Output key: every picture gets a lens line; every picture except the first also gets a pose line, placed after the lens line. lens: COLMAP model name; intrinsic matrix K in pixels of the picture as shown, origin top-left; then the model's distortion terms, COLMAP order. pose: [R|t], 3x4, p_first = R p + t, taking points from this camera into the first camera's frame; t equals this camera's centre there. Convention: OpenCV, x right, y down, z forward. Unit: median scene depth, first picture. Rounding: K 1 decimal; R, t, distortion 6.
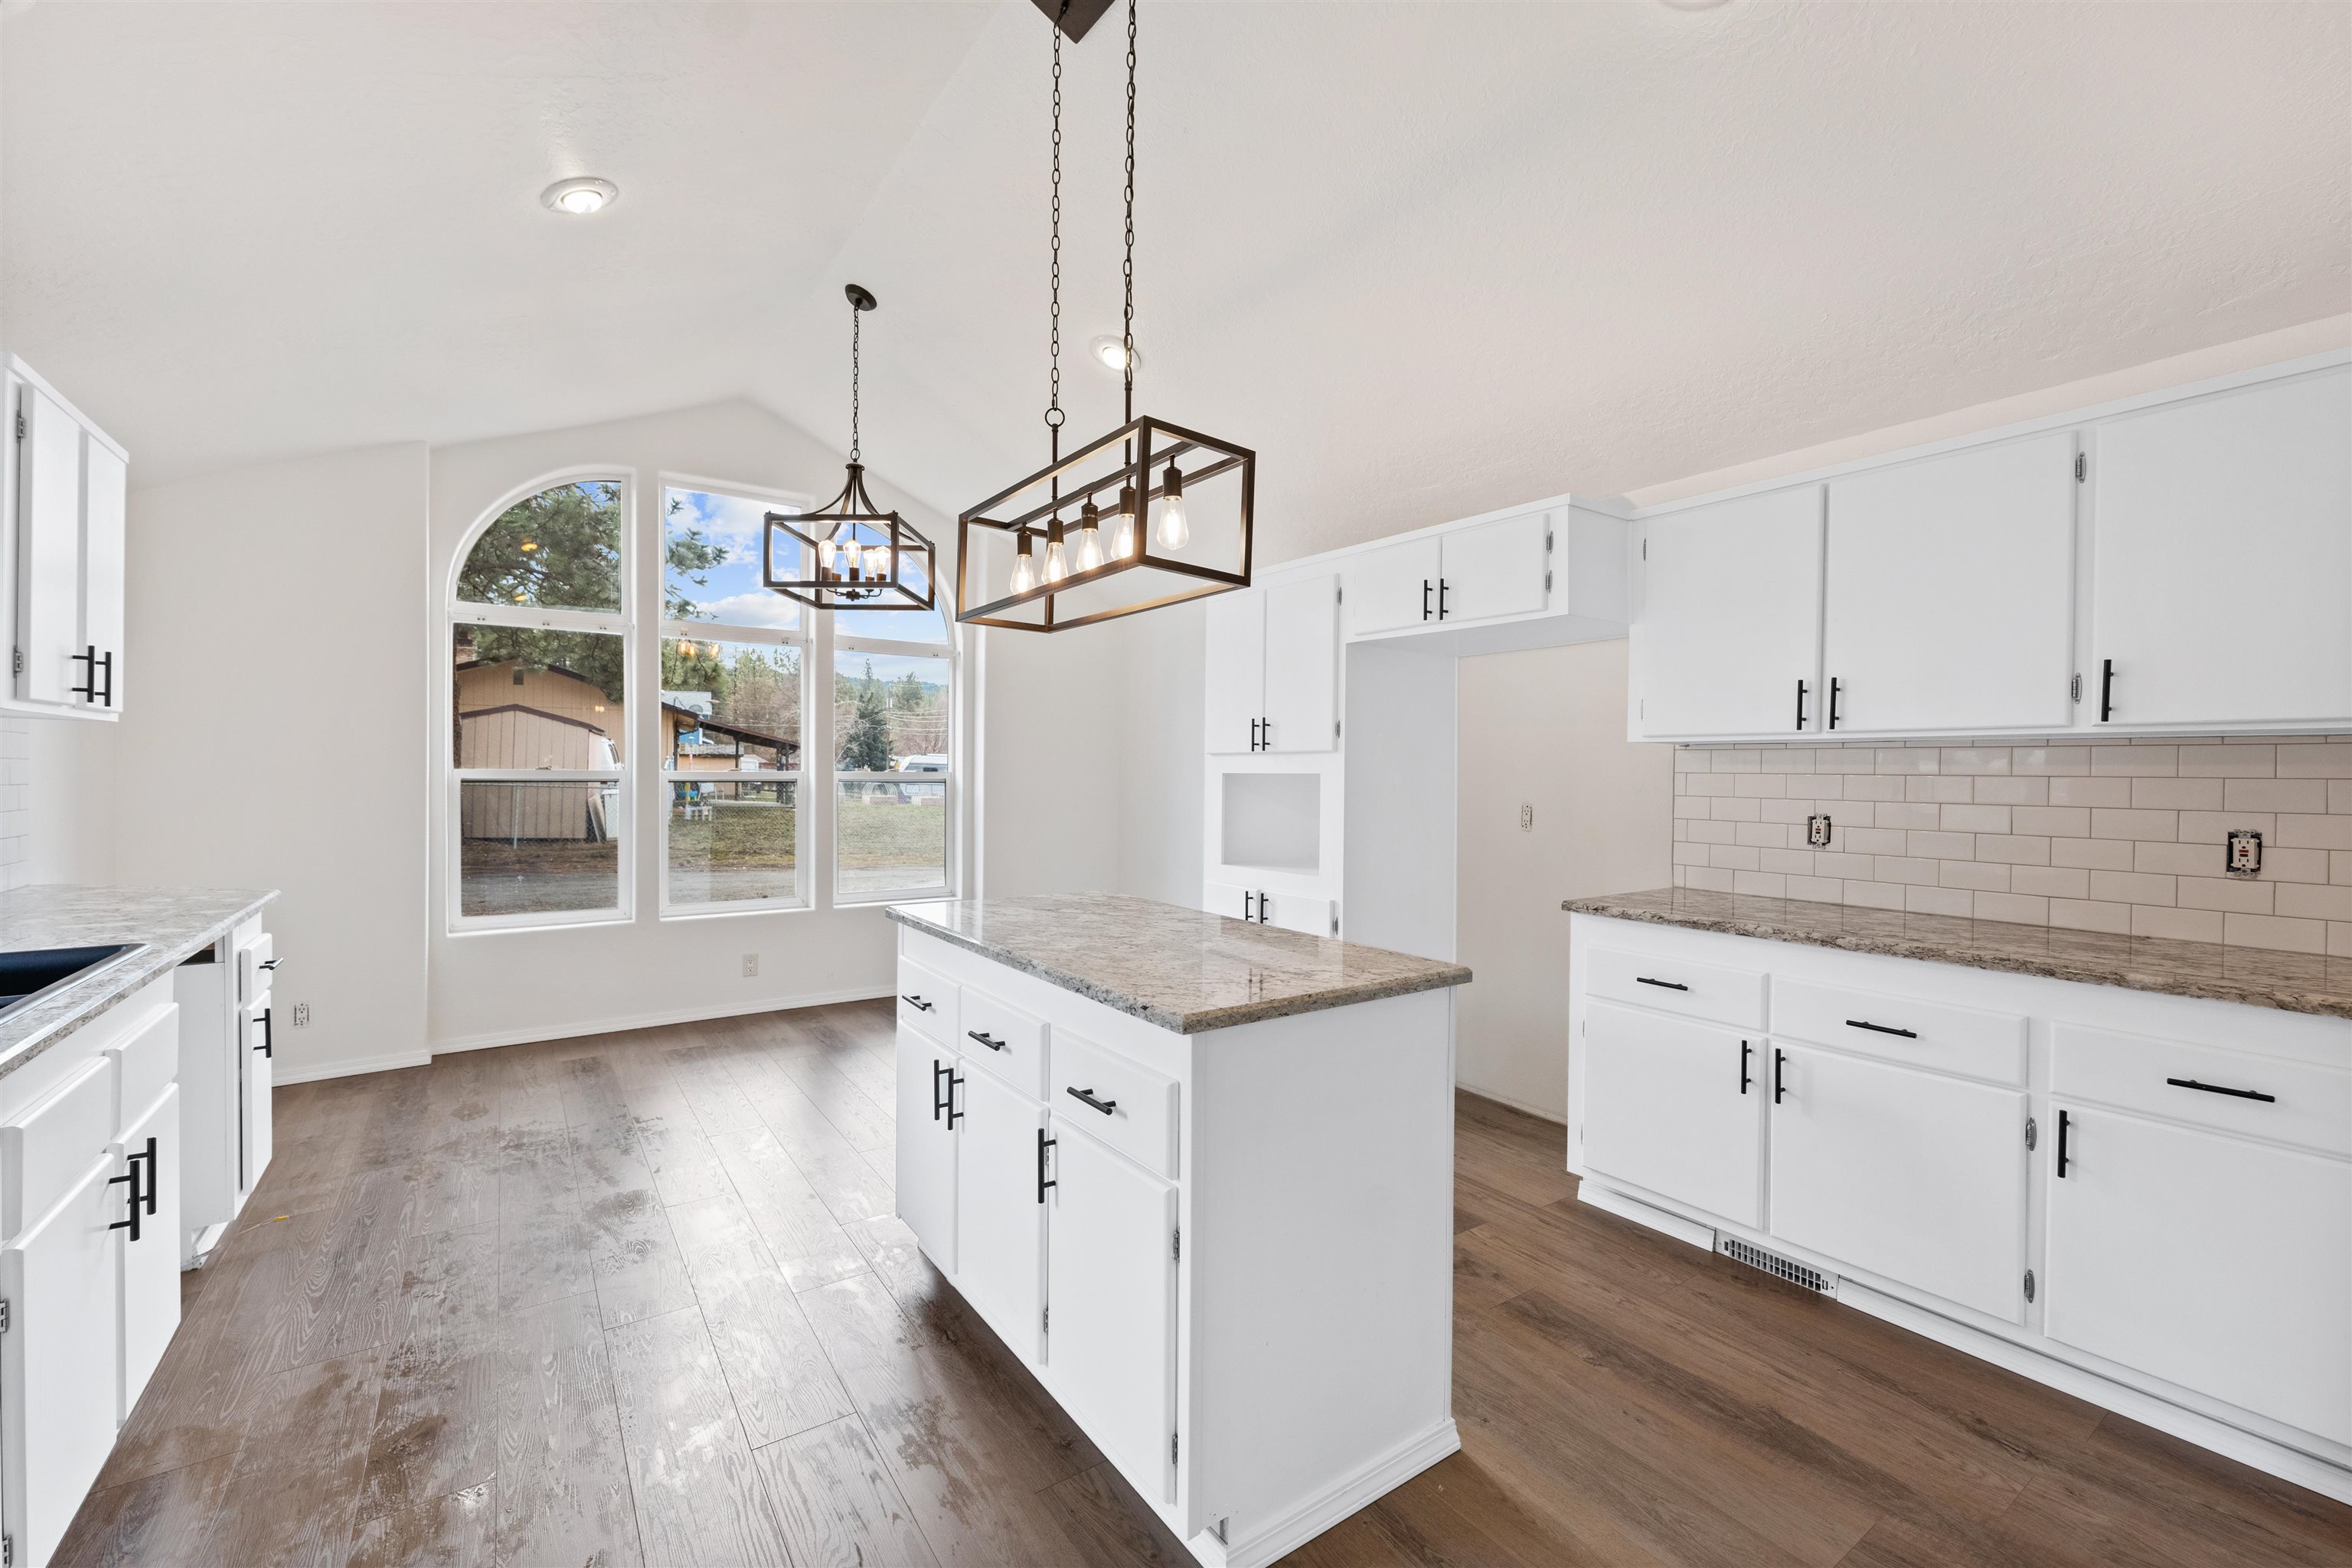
lens RADIAL K [[971.3, 0, 1174.7], [0, 971.3, 783.5], [0, 0, 1]] dist [-0.002515, 0.000250]
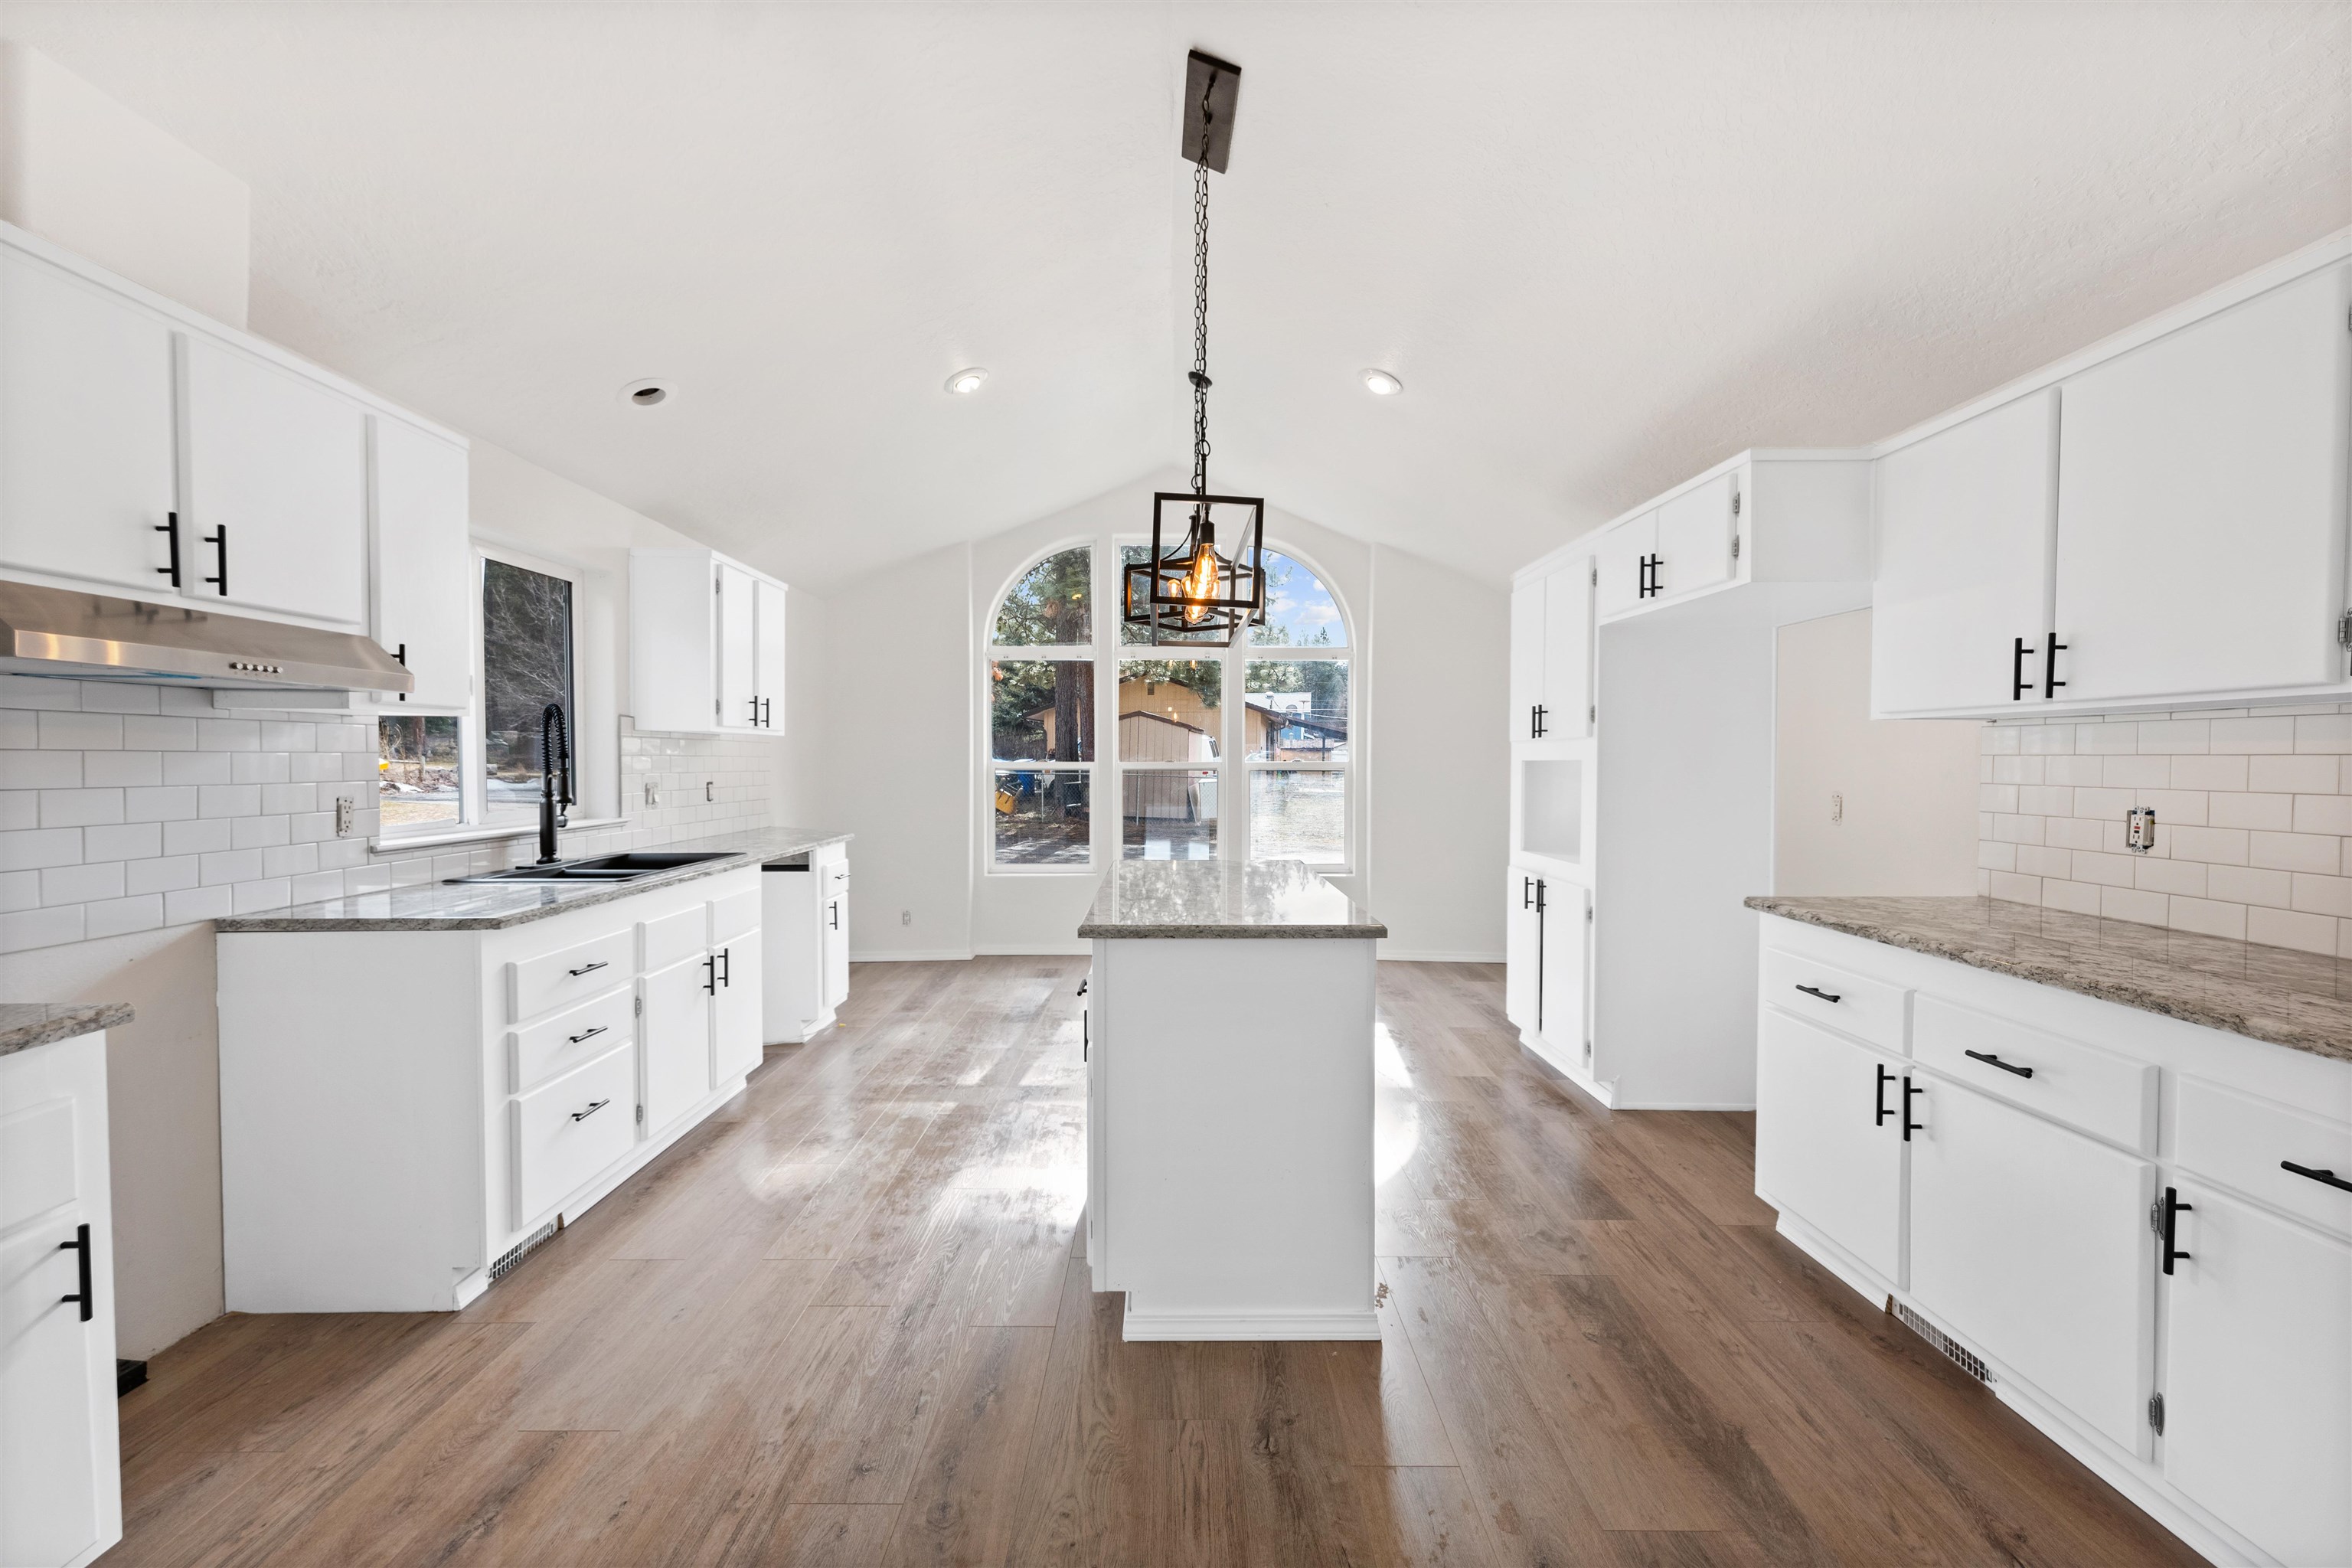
lens RADIAL K [[971.3, 0, 1162.9], [0, 971.3, 781.4], [0, 0, 1]] dist [-0.002515, 0.000250]
pose [[0.817365, 0.005376, -0.576095, 0.507384], [-0.001642, 0.999974, 0.007002, 0.007542], [0.576118, -0.004778, 0.817353, -0.064899]]
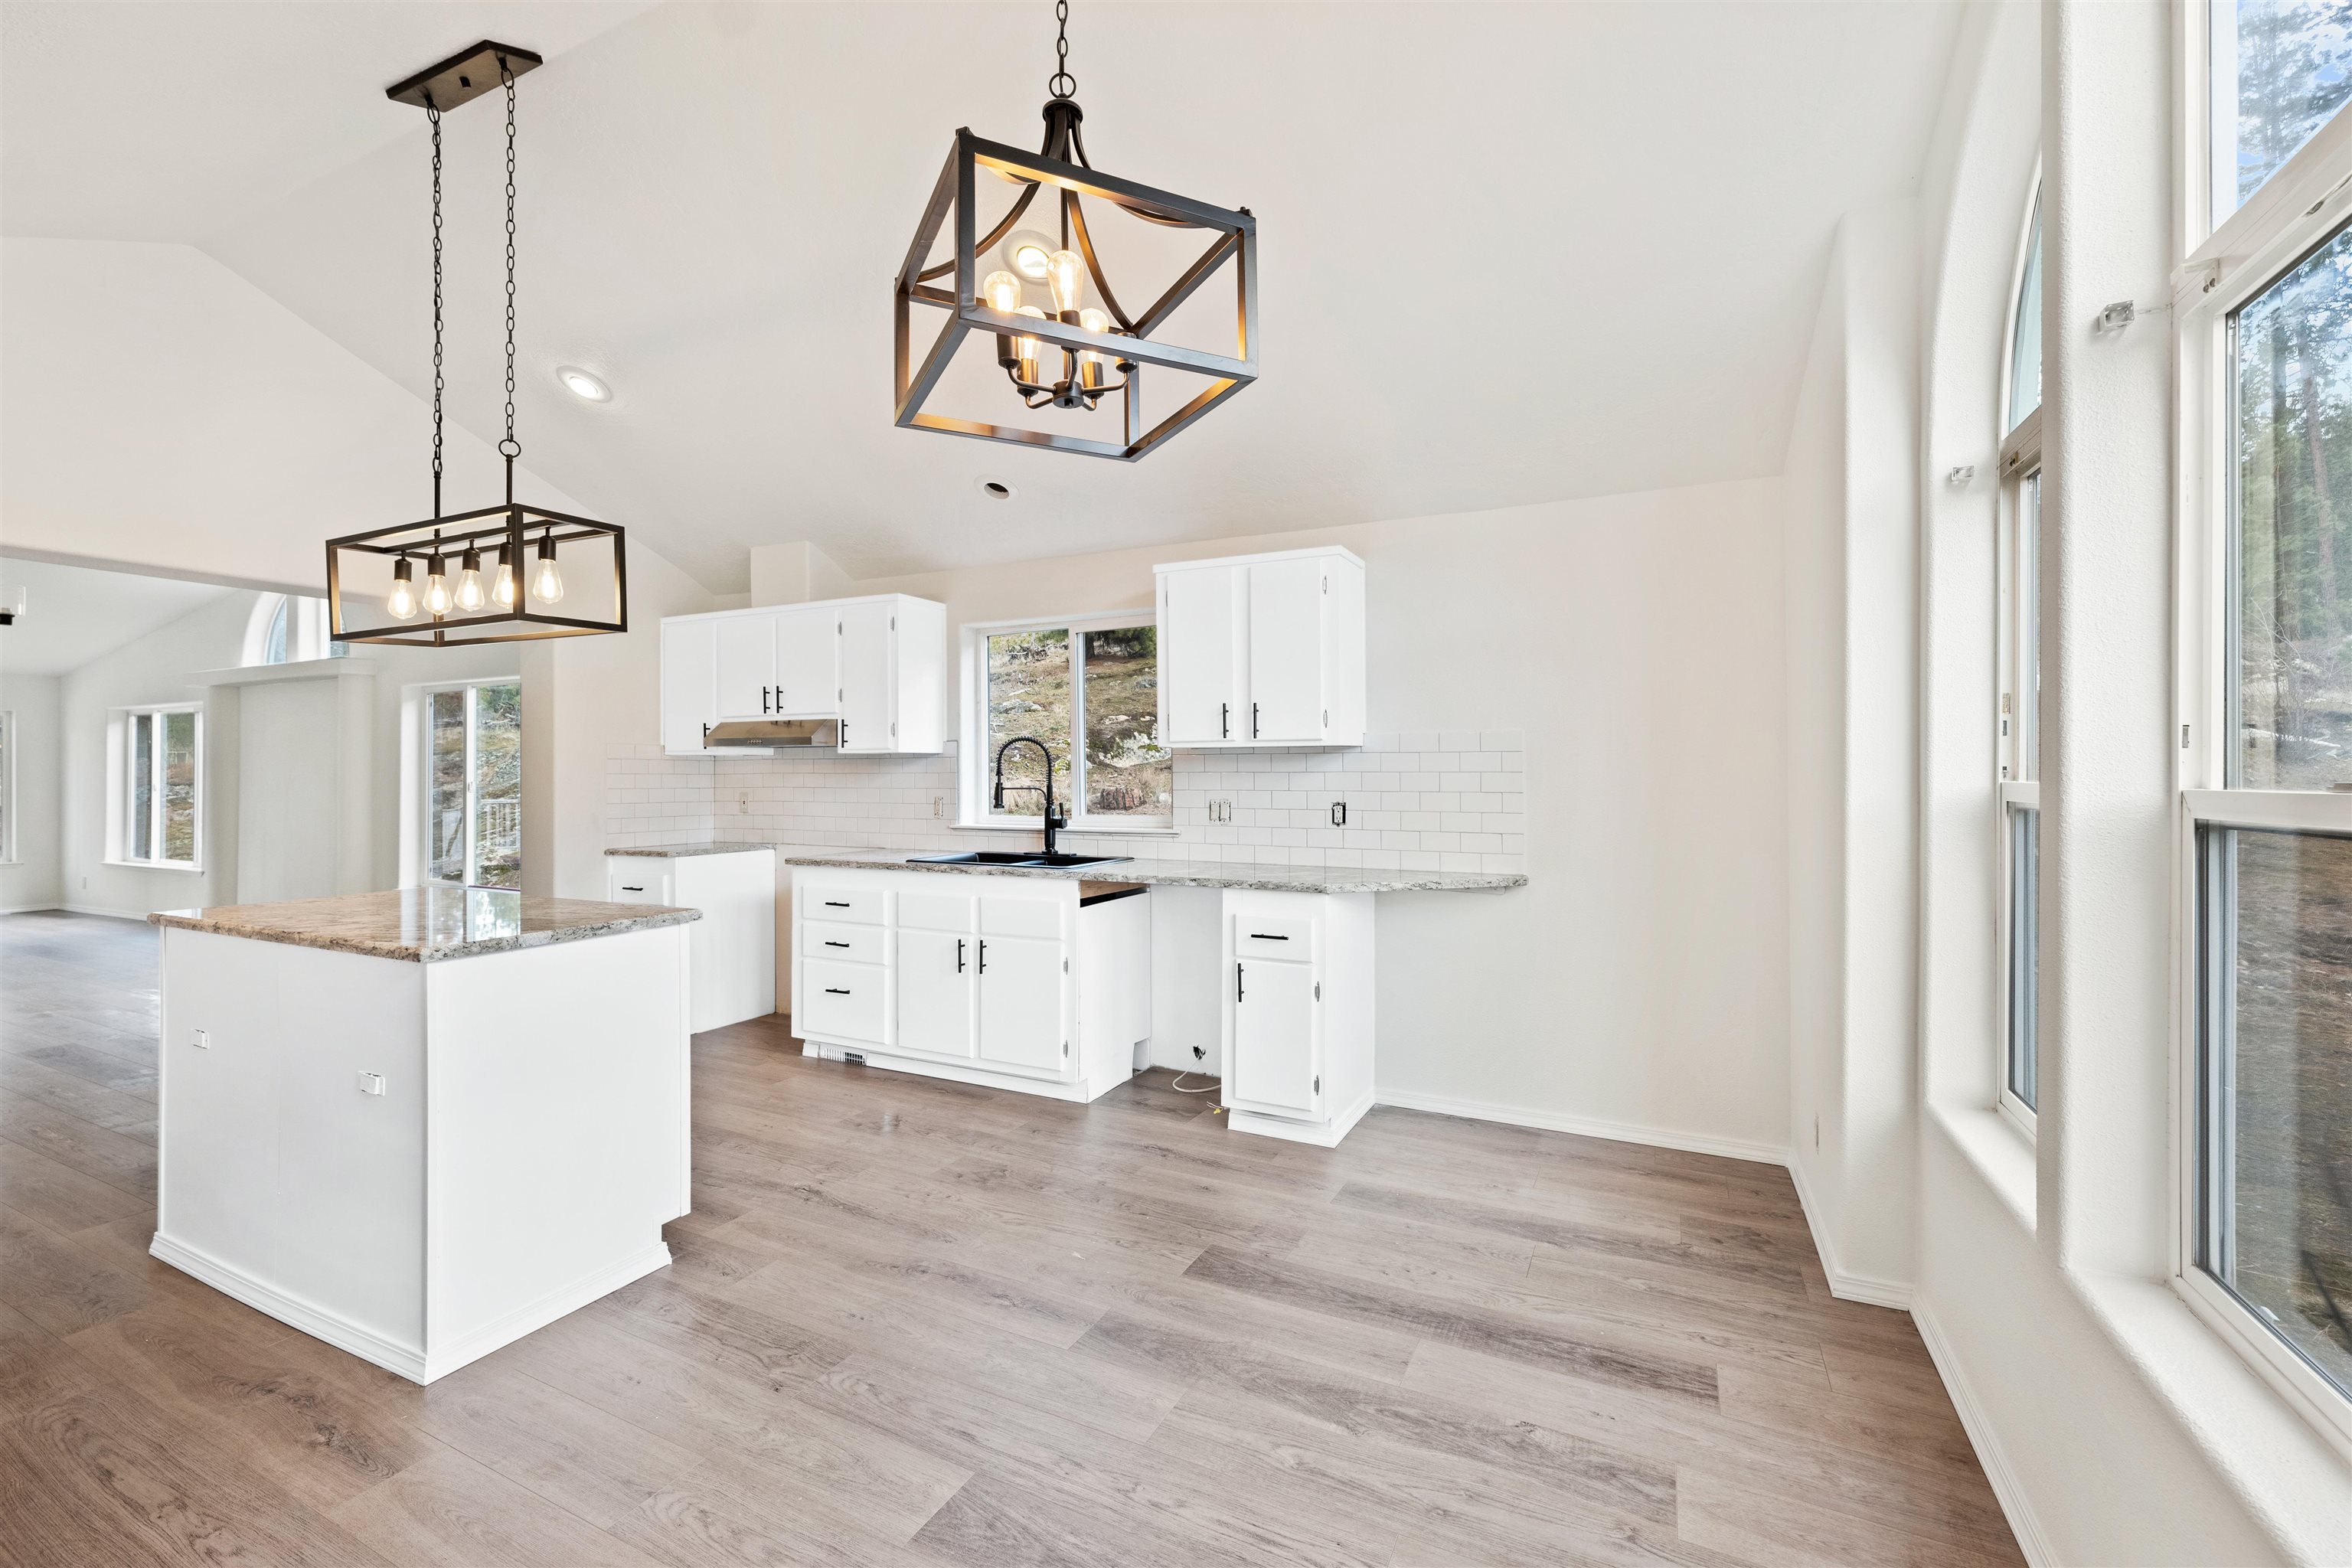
lens RADIAL K [[971.3, 0, 1168.3], [0, 971.3, 765.9], [0, 0, 1]] dist [-0.002515, 0.000250]
pose [[-0.871140, -0.007555, -0.490977, -0.199406], [-0.010740, 0.999936, 0.003669, -0.038014], [0.490918, 0.008469, -0.871165, 2.030361]]
